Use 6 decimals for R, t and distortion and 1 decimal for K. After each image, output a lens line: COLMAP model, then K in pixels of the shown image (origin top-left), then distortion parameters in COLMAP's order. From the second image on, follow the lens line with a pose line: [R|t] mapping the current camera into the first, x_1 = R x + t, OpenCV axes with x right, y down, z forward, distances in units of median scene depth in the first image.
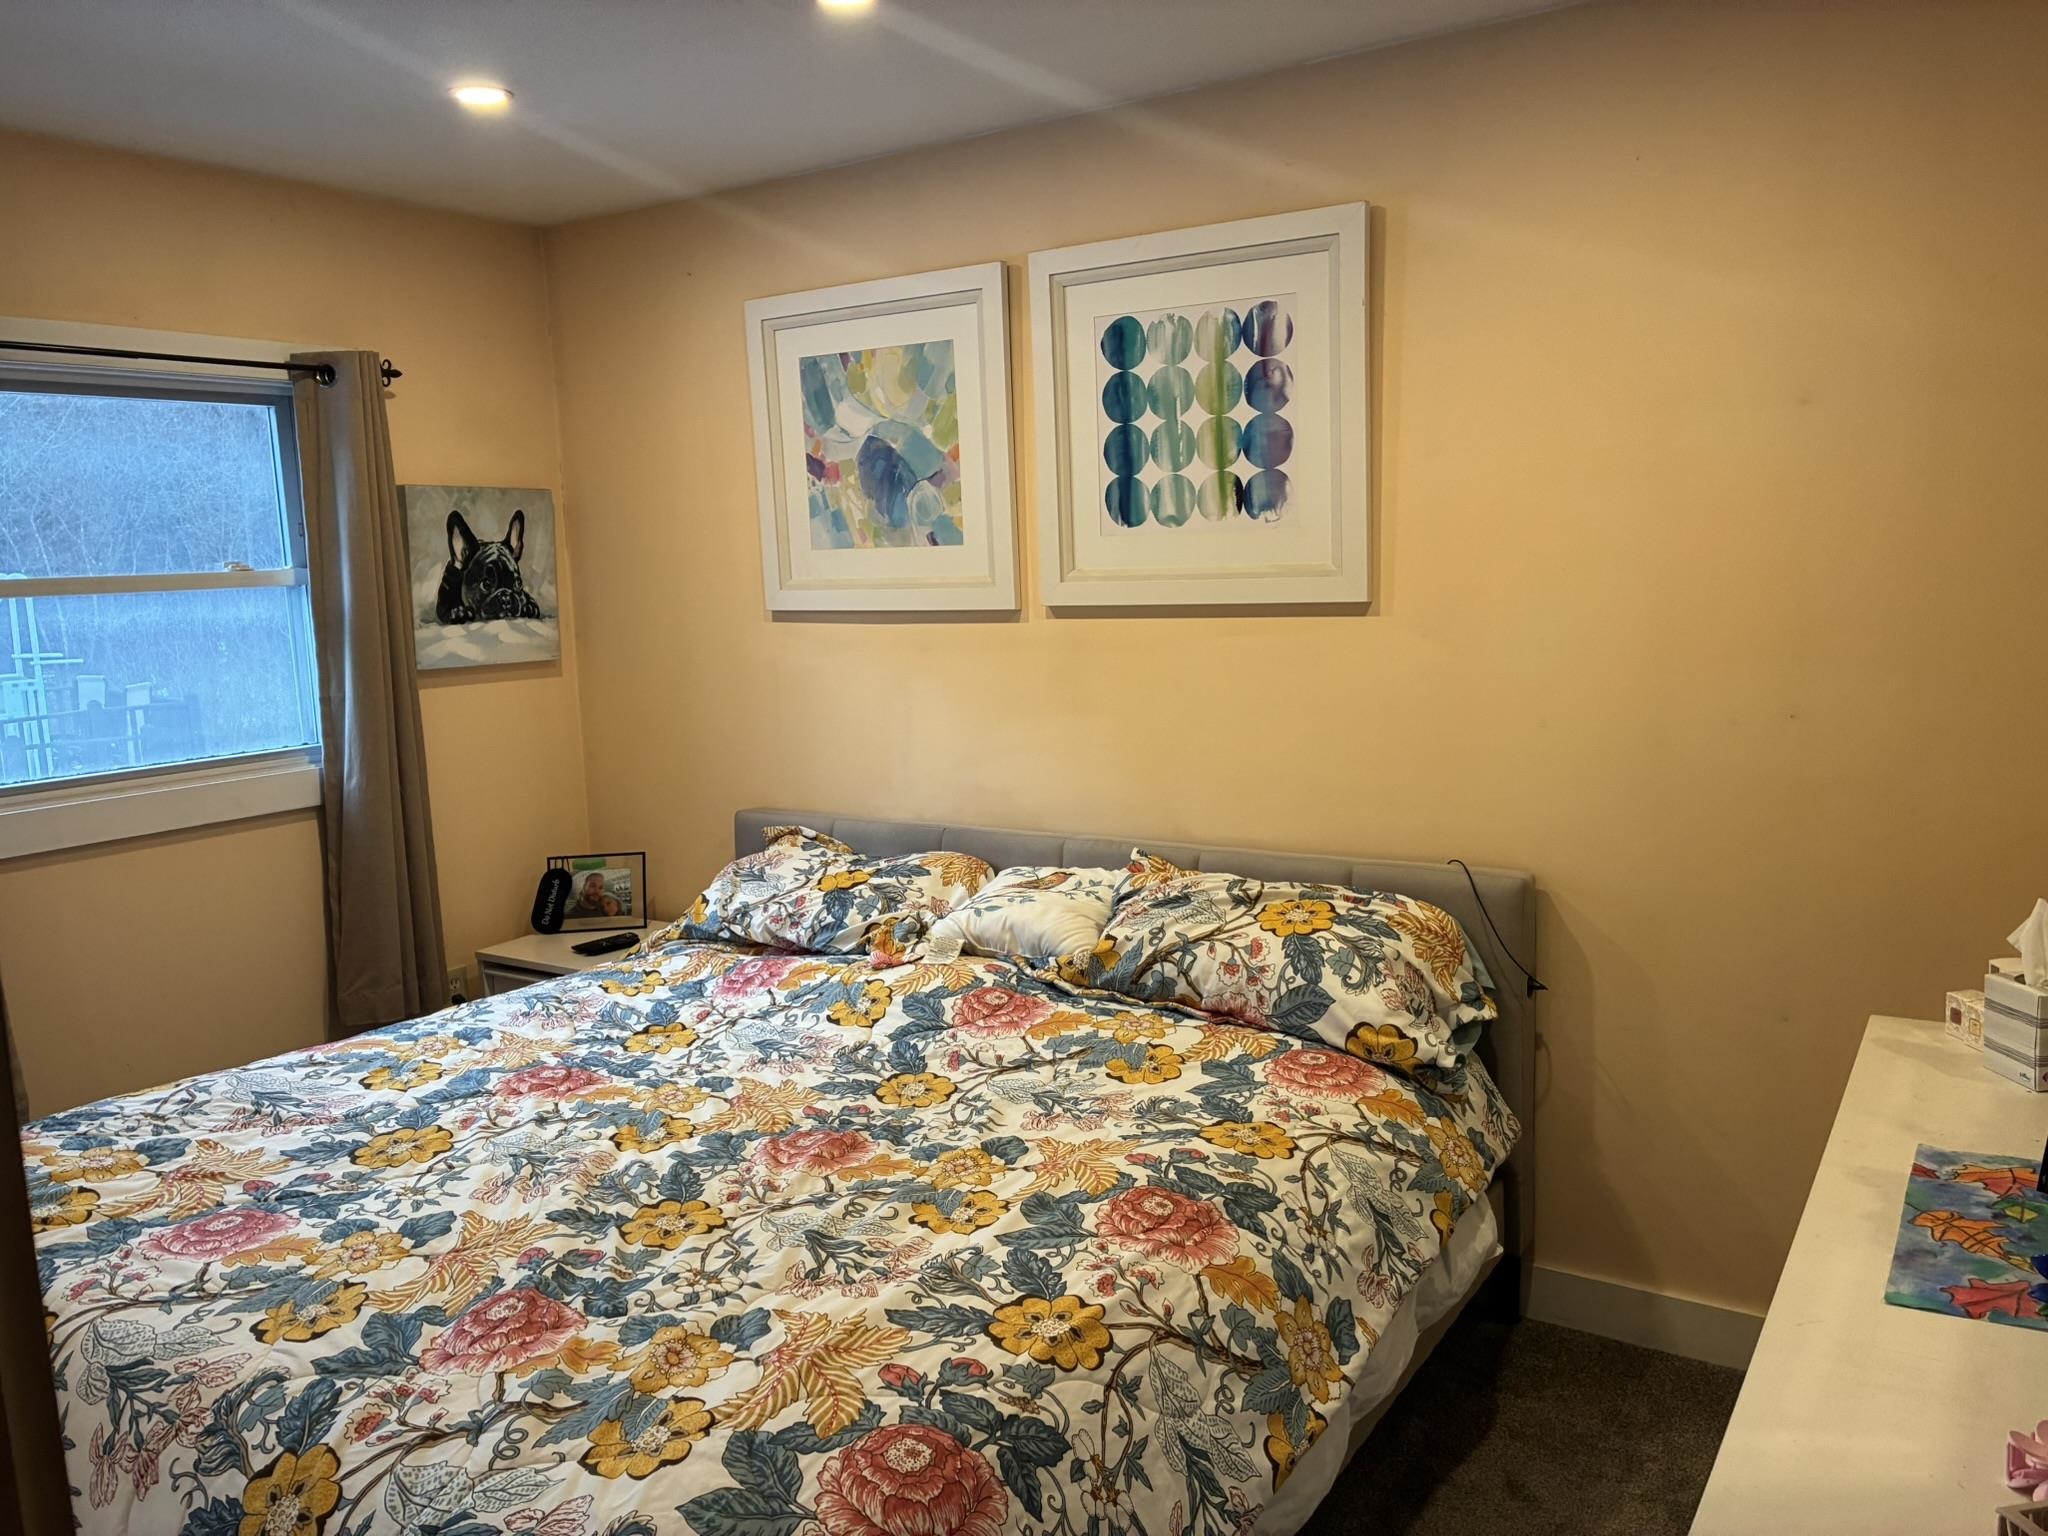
lens RADIAL K [[1543.6, 0, 1009.5], [0, 1543.6, 774.0], [0, 0, 1]] dist [0.061765, -0.078362]
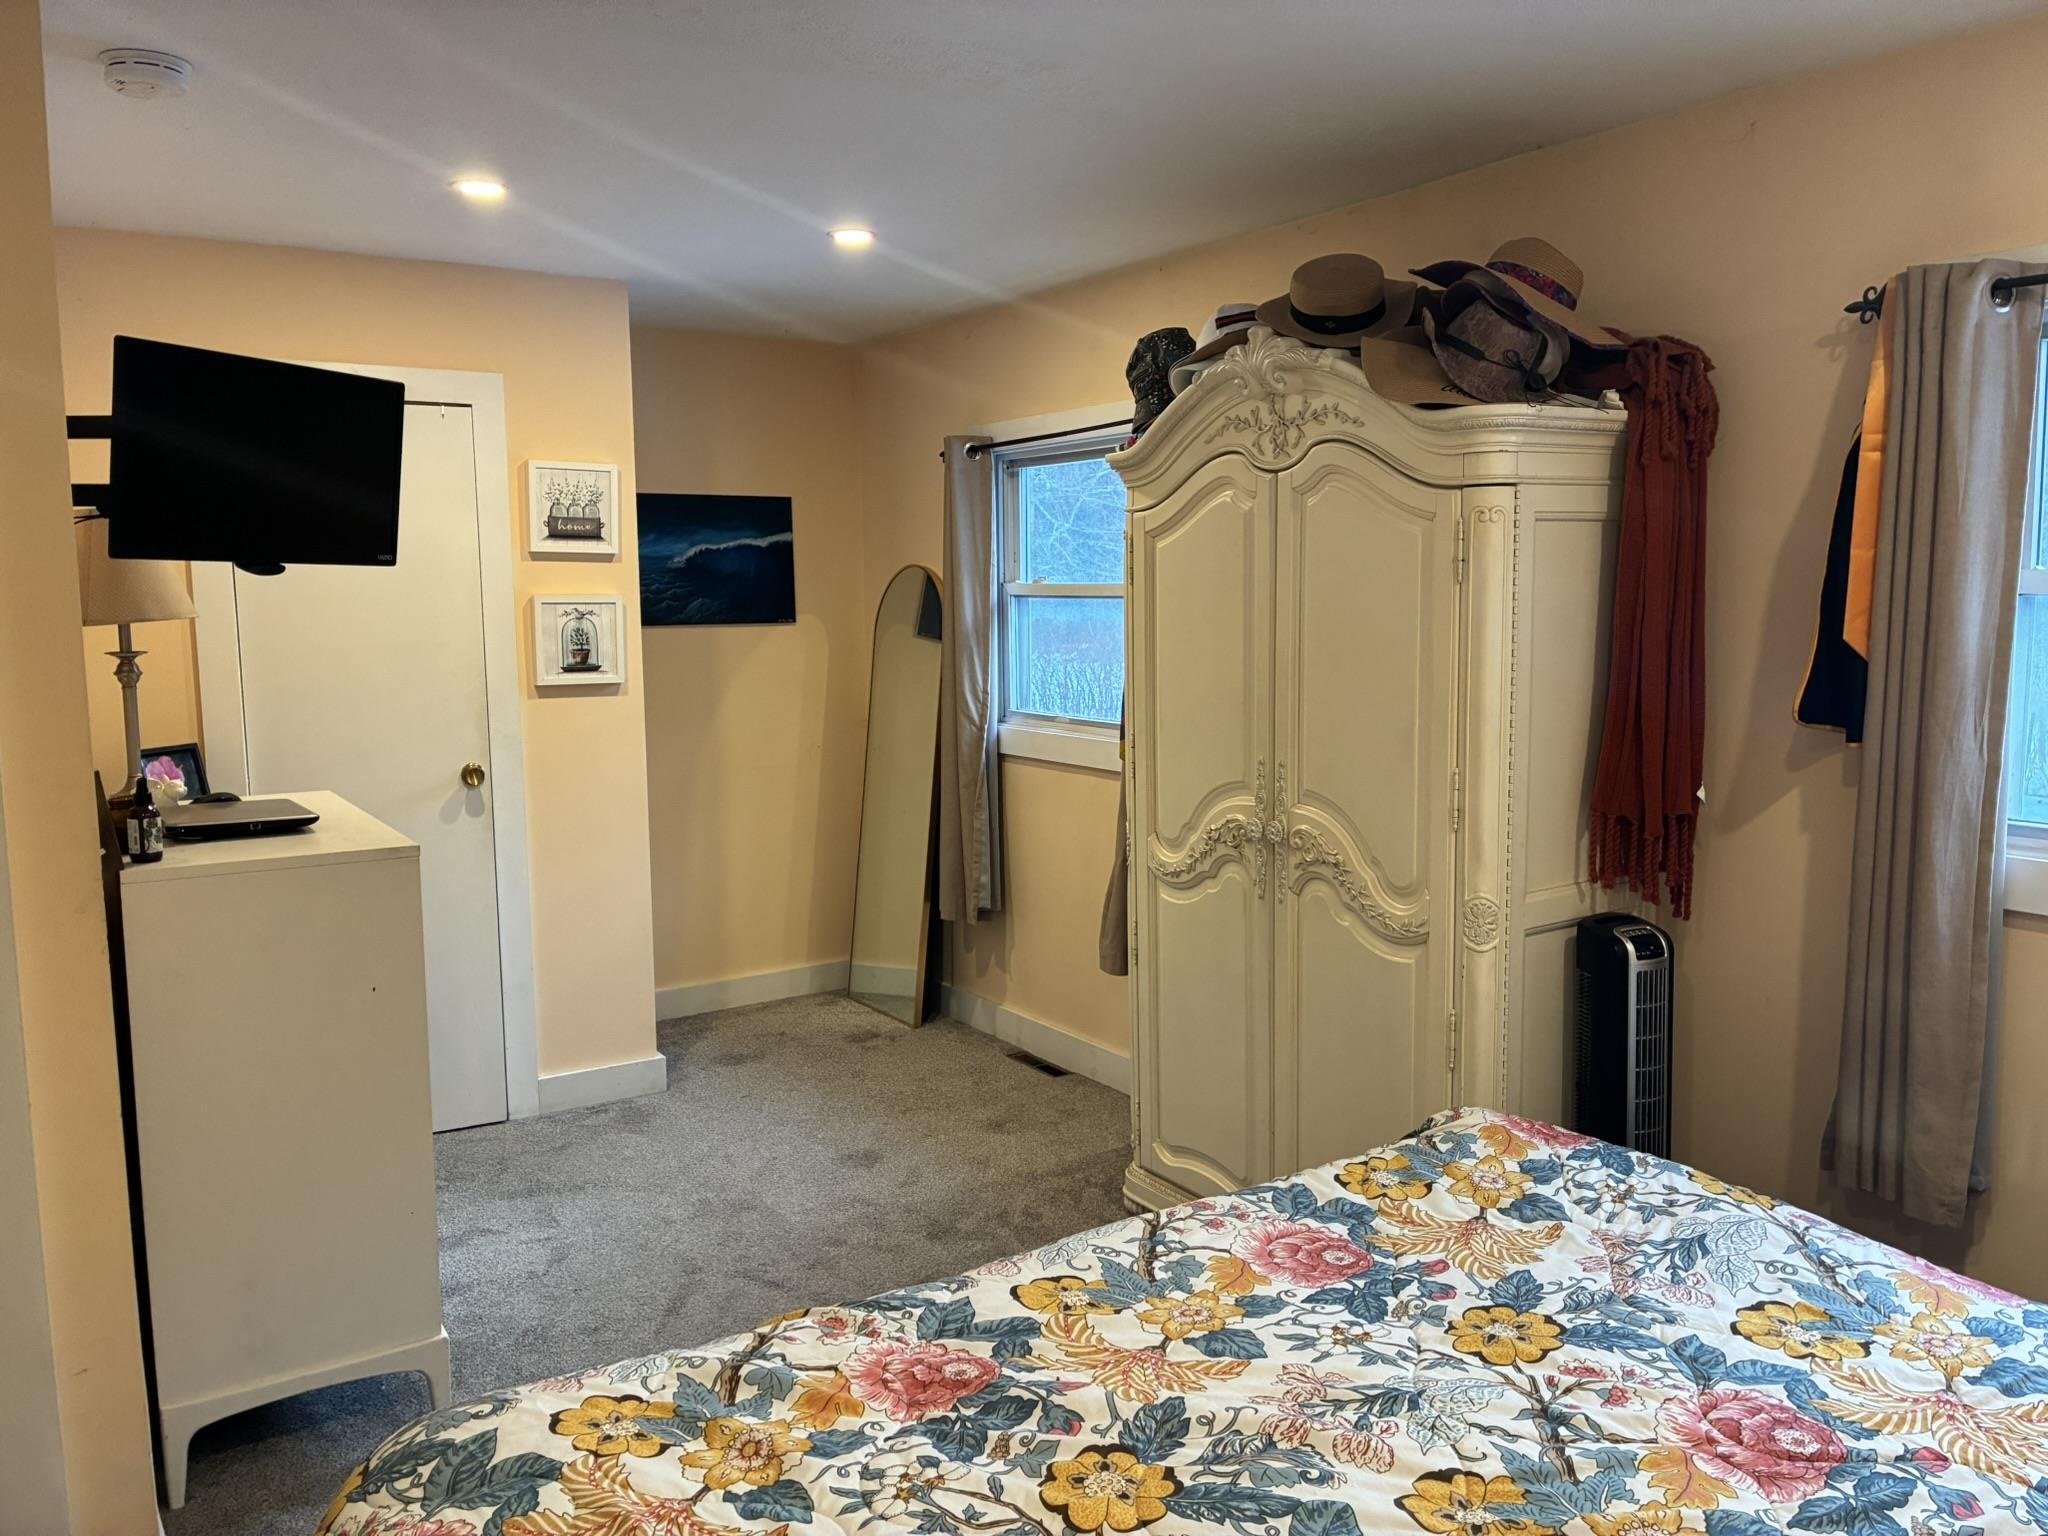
lens RADIAL K [[1543.6, 0, 1009.5], [0, 1543.6, 774.0], [0, 0, 1]] dist [0.061765, -0.078362]
pose [[-0.391639, 0.151792, -0.907512, 0.409858], [-0.106576, 0.972176, 0.208601, -0.184338], [0.913926, 0.178416, -0.364565, 1.141293]]
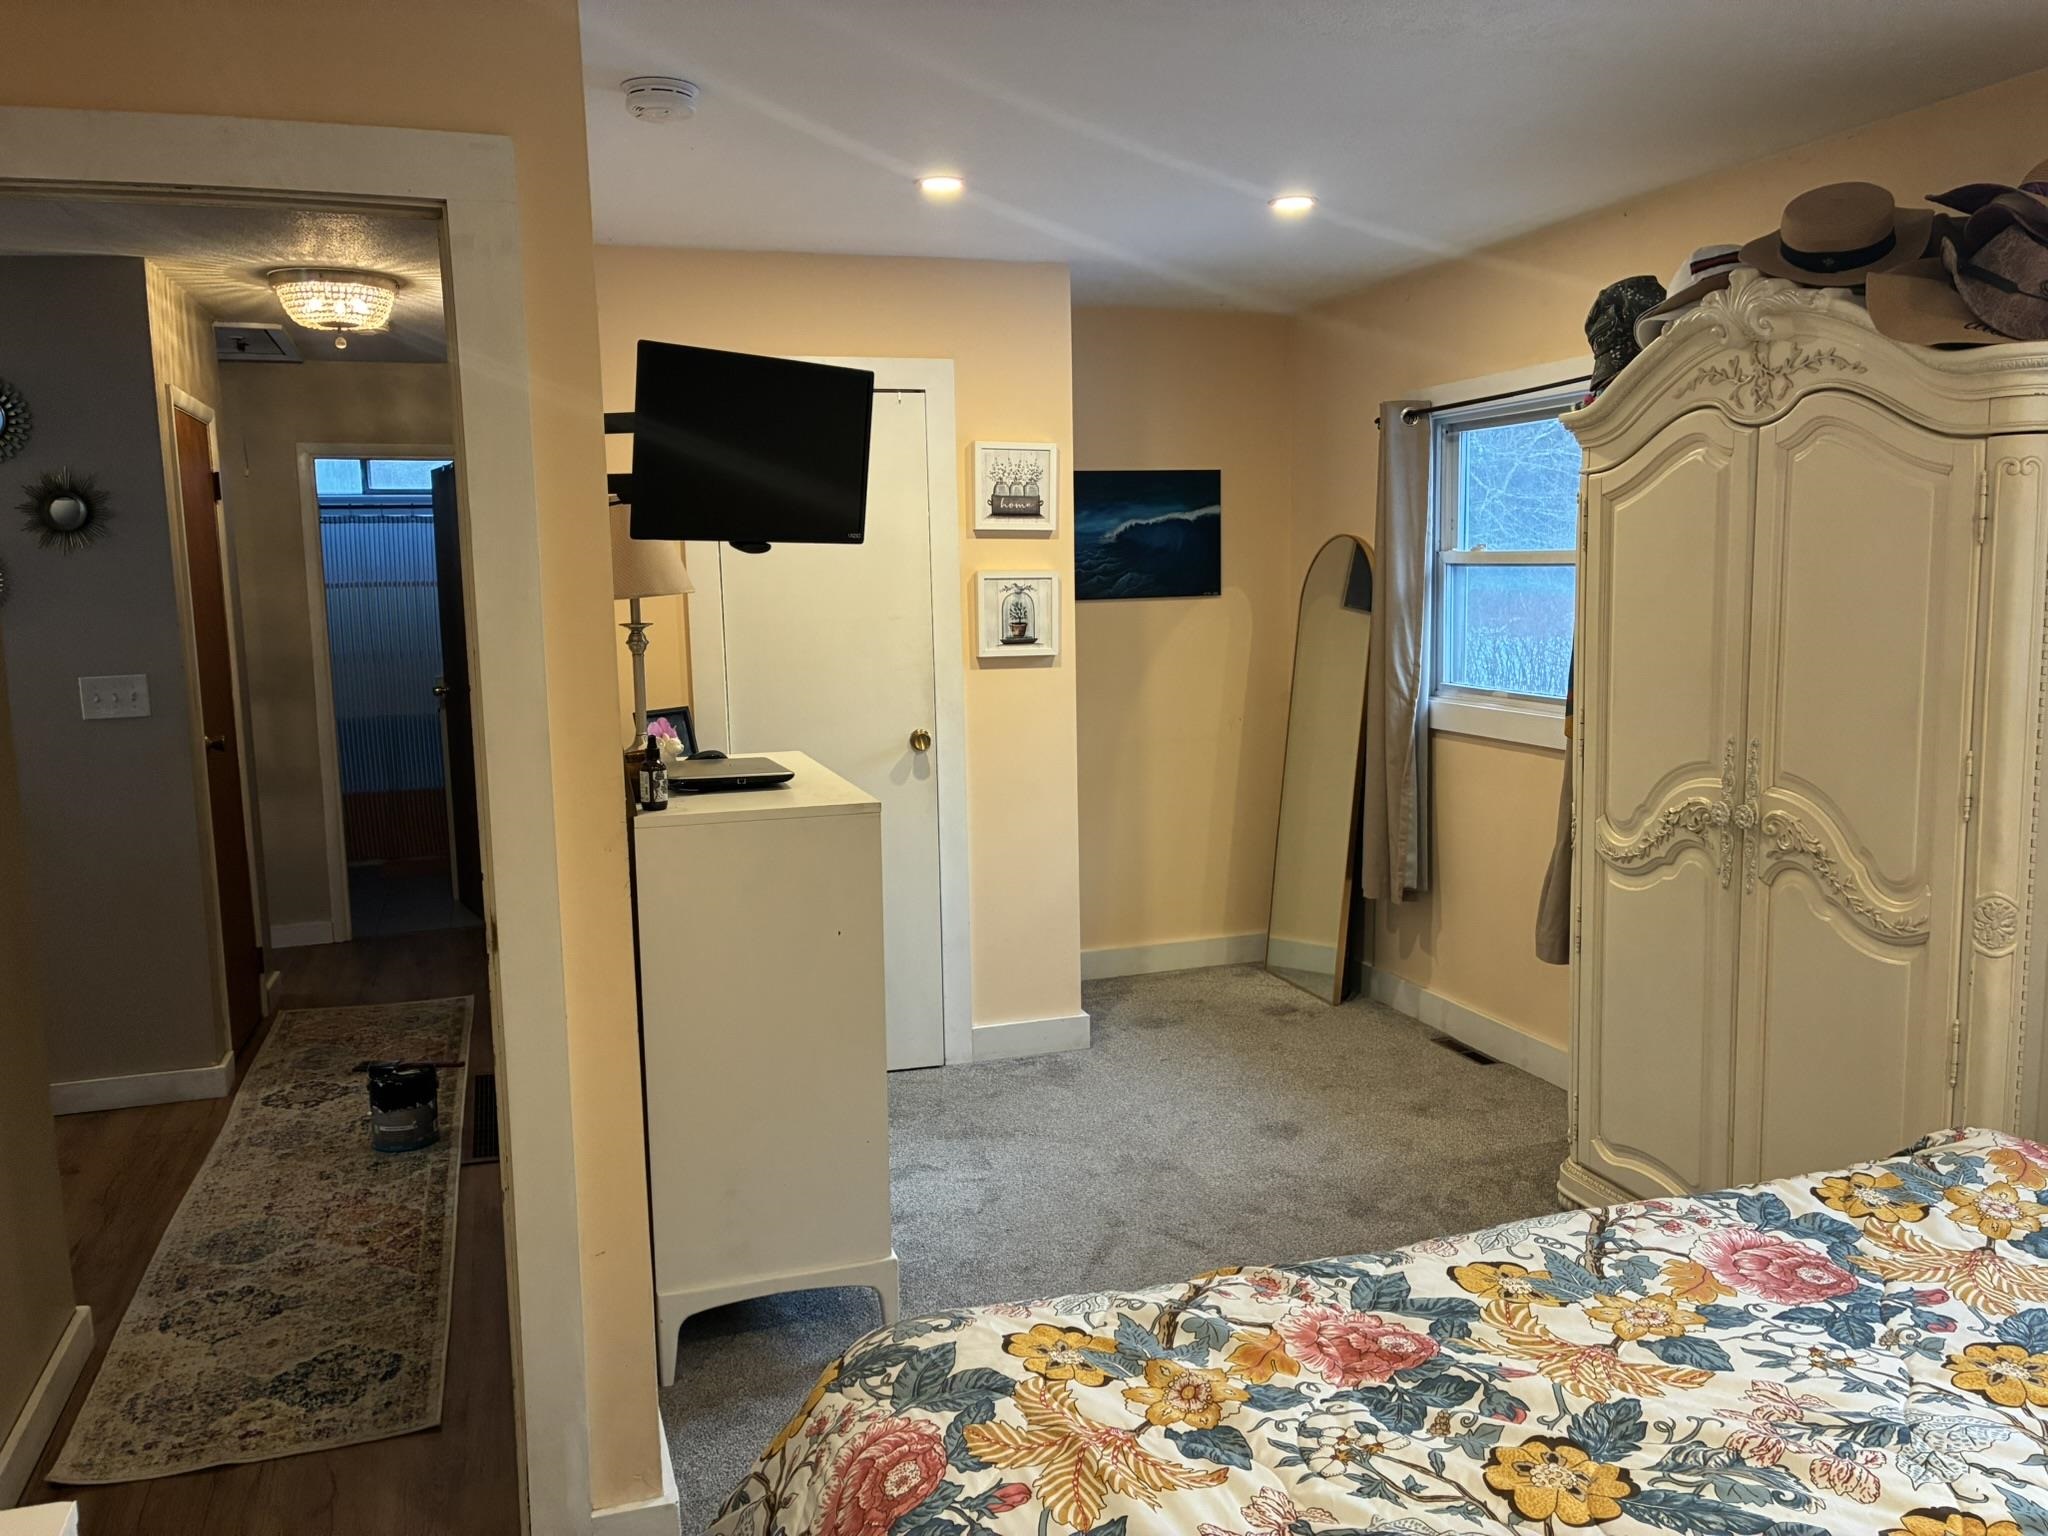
lens RADIAL K [[1543.6, 0, 1009.5], [0, 1543.6, 774.0], [0, 0, 1]] dist [0.061765, -0.078362]
pose [[-0.614698, 0.152861, -0.773809, 0.434163], [-0.069237, 0.966798, 0.245985, -0.179597], [0.785718, 0.204782, -0.583705, 1.129974]]
